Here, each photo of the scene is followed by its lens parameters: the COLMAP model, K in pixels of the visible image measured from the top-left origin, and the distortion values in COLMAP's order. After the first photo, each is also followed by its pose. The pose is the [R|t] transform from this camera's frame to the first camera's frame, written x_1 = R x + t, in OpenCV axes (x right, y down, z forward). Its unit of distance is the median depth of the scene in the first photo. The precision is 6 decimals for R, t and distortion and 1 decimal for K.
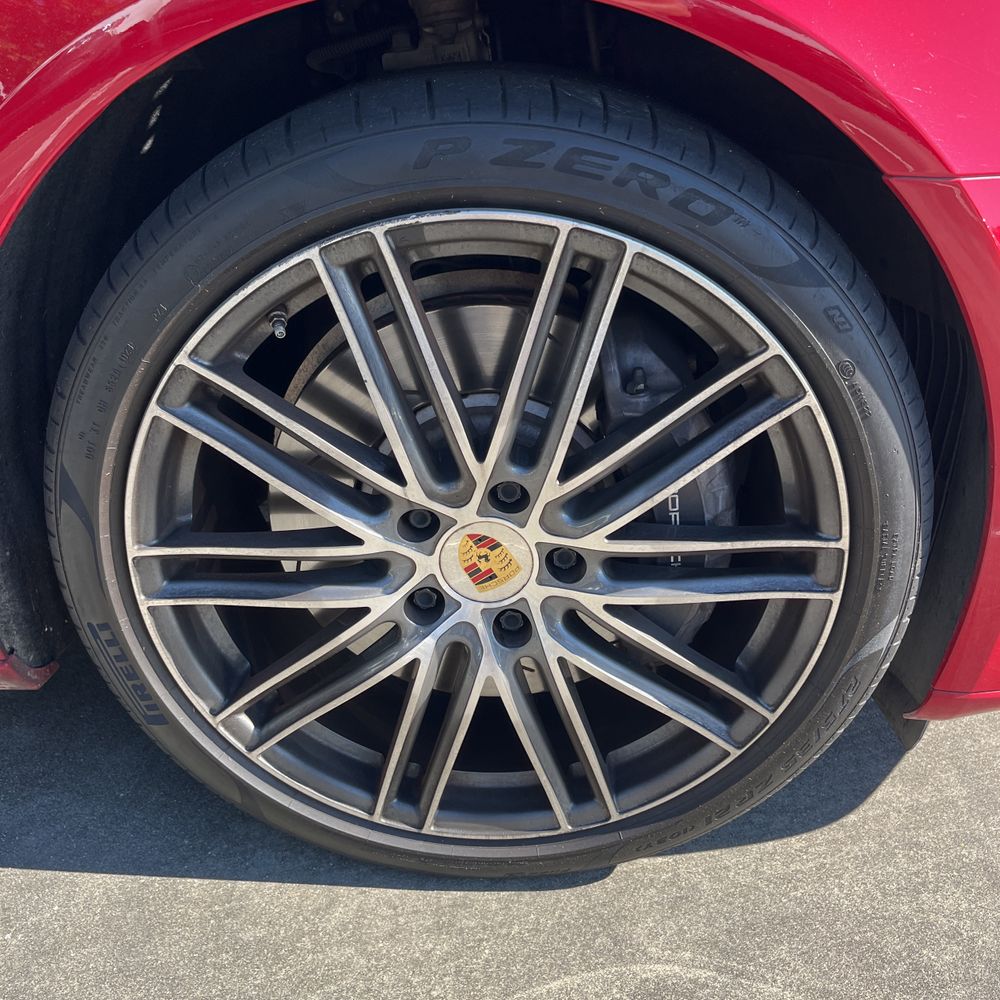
lens RADIAL K [[1012.3, 0, 494.4], [0, 1012.3, 487.7], [0, 0, 1]] dist [0.012236, 0.000000]
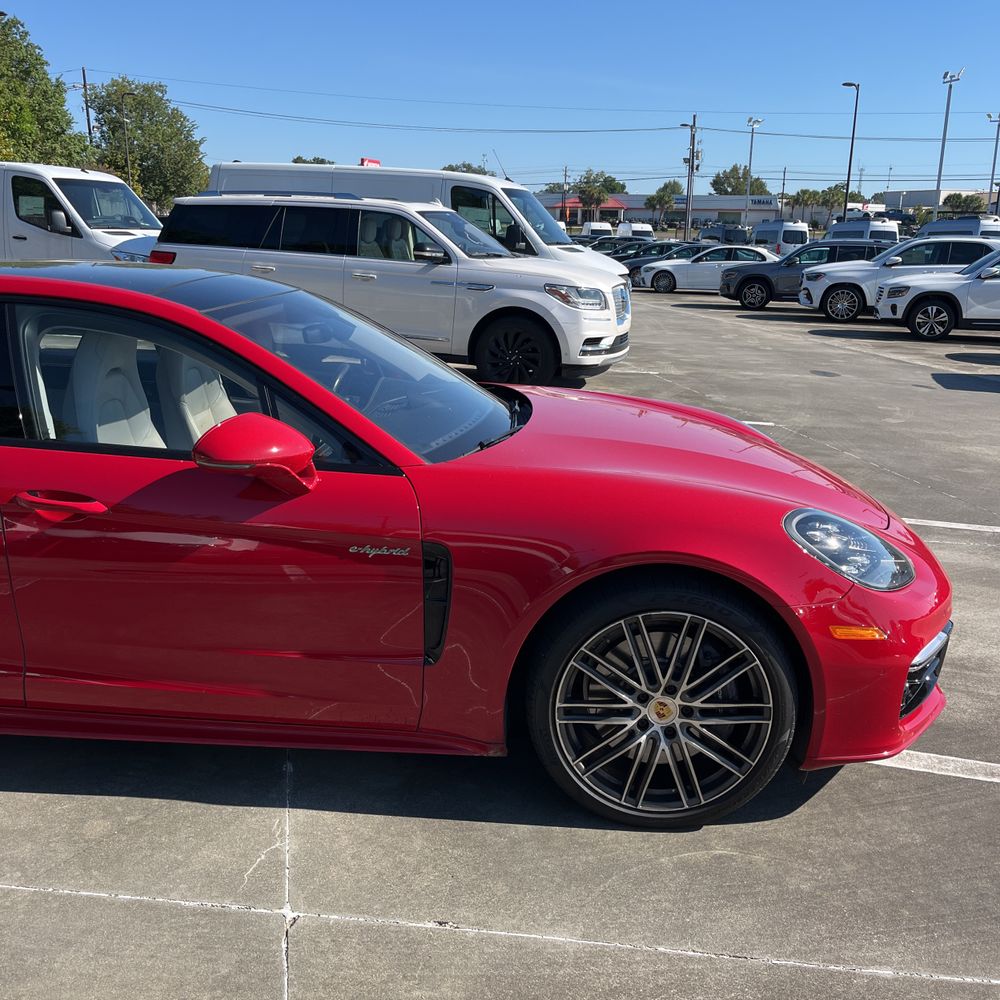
lens RADIAL K [[1012.3, 0, 508.8], [0, 1012.3, 502.0], [0, 0, 1]] dist [0.012236, 0.000000]
pose [[0.999754, 0.011142, -0.019173, -0.456414], [-0.015234, 0.973368, -0.228741, 0.176126], [0.016113, 0.228976, 0.973299, -2.380218]]
